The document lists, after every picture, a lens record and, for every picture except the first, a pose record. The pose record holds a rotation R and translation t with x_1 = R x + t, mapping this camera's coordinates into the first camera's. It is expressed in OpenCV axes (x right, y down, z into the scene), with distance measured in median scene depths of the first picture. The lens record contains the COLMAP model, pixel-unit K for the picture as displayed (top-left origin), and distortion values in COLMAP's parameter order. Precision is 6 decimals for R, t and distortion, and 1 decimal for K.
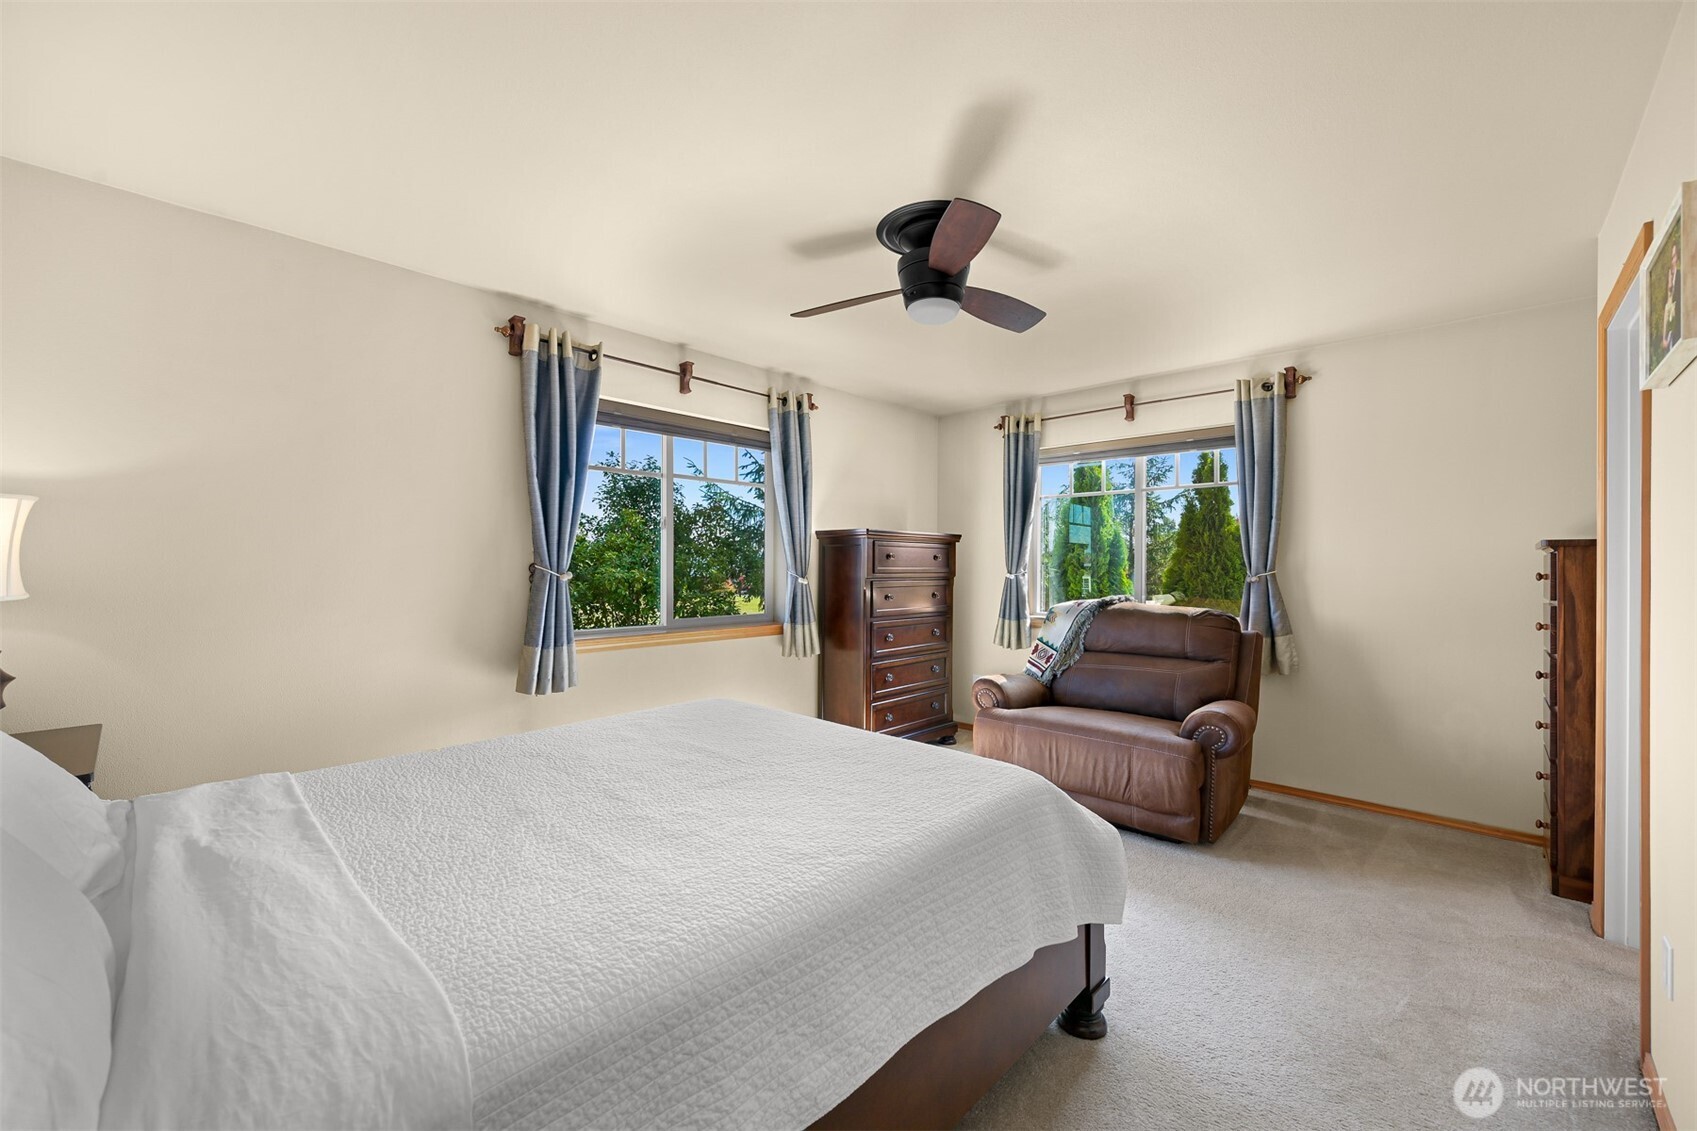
lens RADIAL K [[674.0, 0, 861.1], [0, 674.0, 575.1], [0, 0, 1]] dist [0.000245, -0.000006]
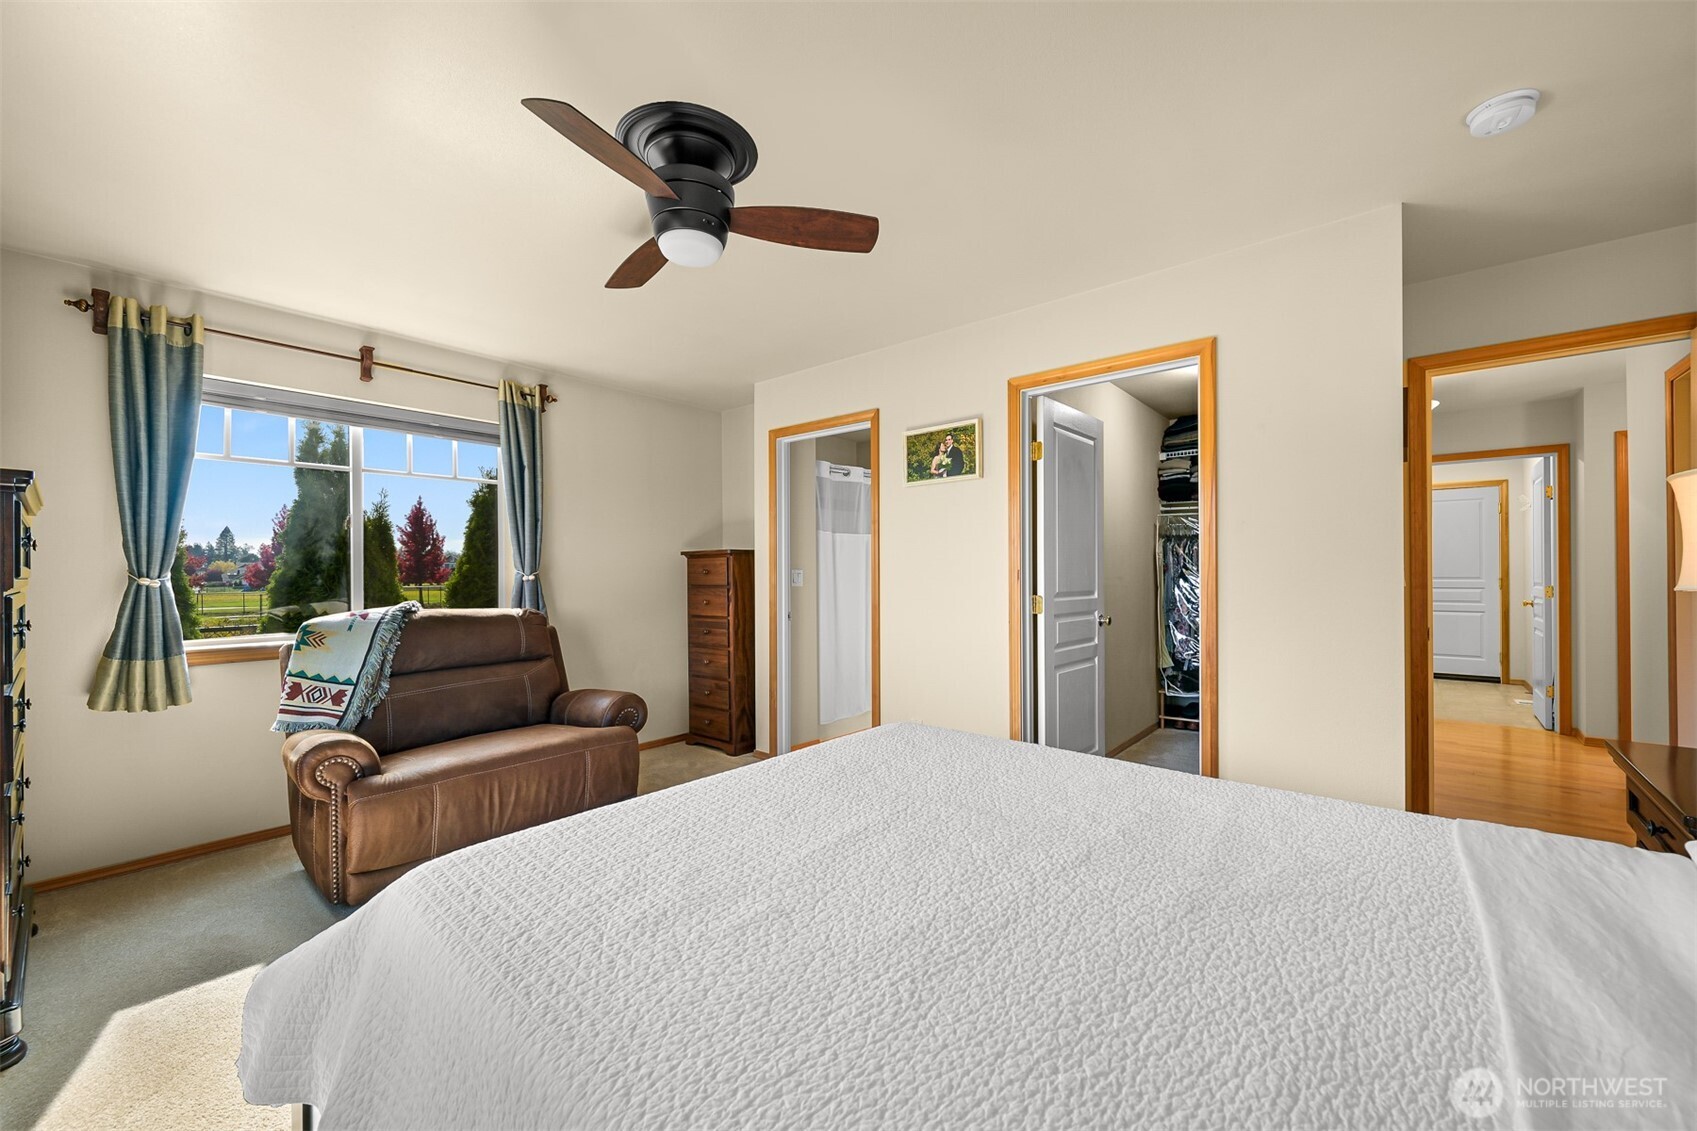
lens RADIAL K [[666.1, 0, 843.5], [0, 666.1, 567.2], [0, 0, 1]] dist [0.000540, 0.000069]
pose [[-0.038279, 0.003983, 0.999259, -0.450666], [0.014068, 0.999895, -0.003446, -0.000006], [-0.999168, 0.013925, -0.038331, 0.530228]]
